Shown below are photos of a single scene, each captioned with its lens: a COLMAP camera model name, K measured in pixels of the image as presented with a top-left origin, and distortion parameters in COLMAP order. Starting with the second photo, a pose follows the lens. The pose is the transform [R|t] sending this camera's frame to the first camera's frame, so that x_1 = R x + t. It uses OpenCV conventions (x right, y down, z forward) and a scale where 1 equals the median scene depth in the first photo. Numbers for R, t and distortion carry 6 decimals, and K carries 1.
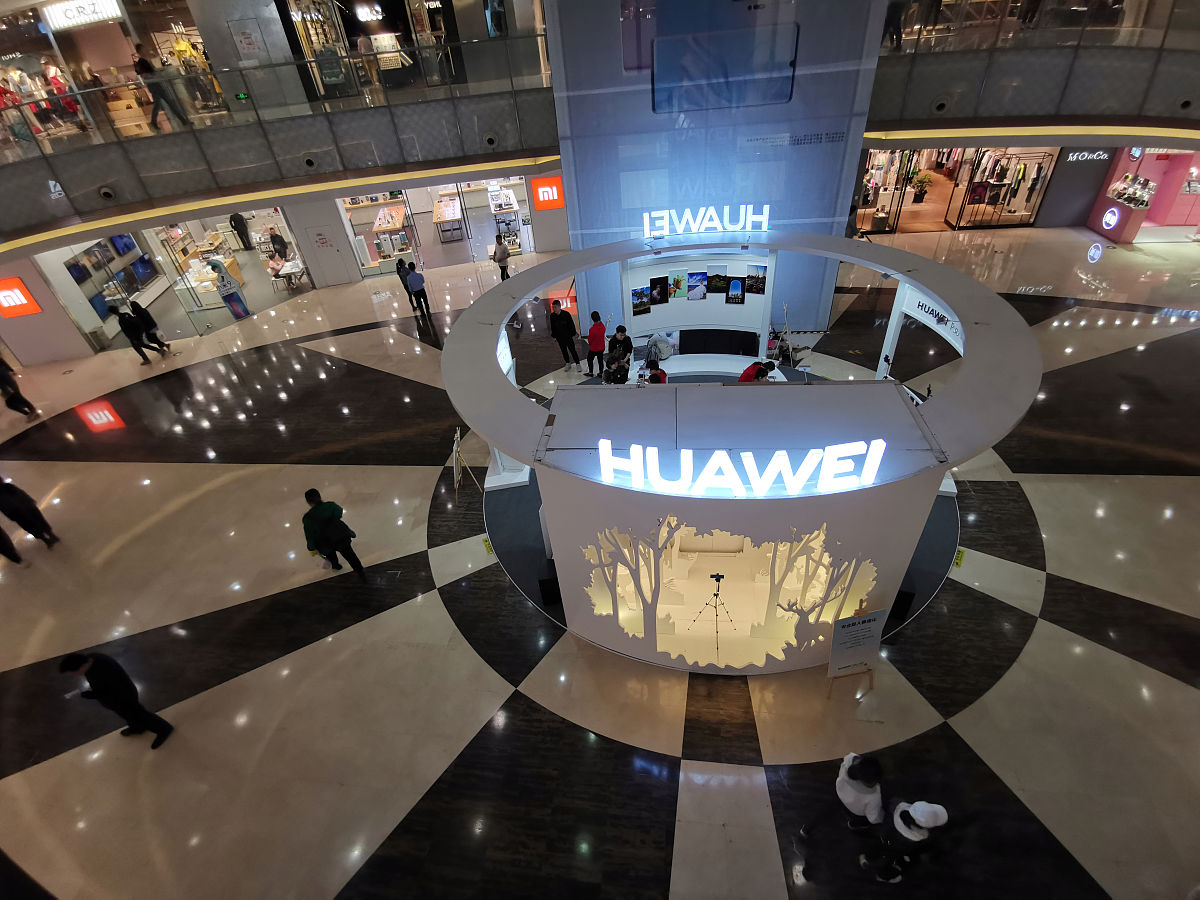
lens RADIAL K [[565.6, 0, 600.0], [0, 565.6, 450.0], [0, 0, 1]] dist [0.020015, -0.000001]
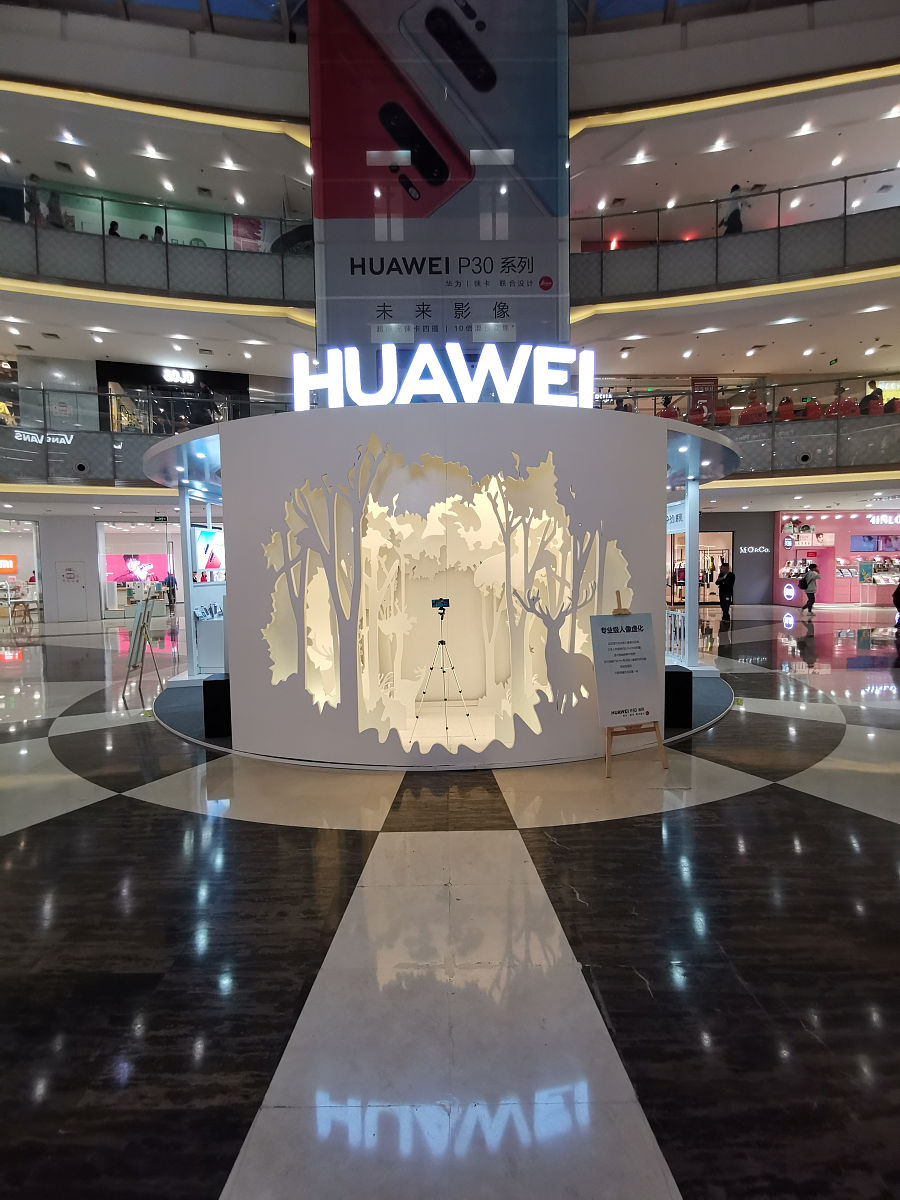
lens RADIAL K [[565.6, 0, 450.0], [0, 565.6, 600.0], [0, 0, 1]] dist [0.020015, -0.000001]
pose [[0.991138, 0.057639, 0.119683, 0.121253], [0.022596, 0.814678, -0.579473, 0.635459], [-0.130904, 0.577042, 0.806156, 0.358599]]
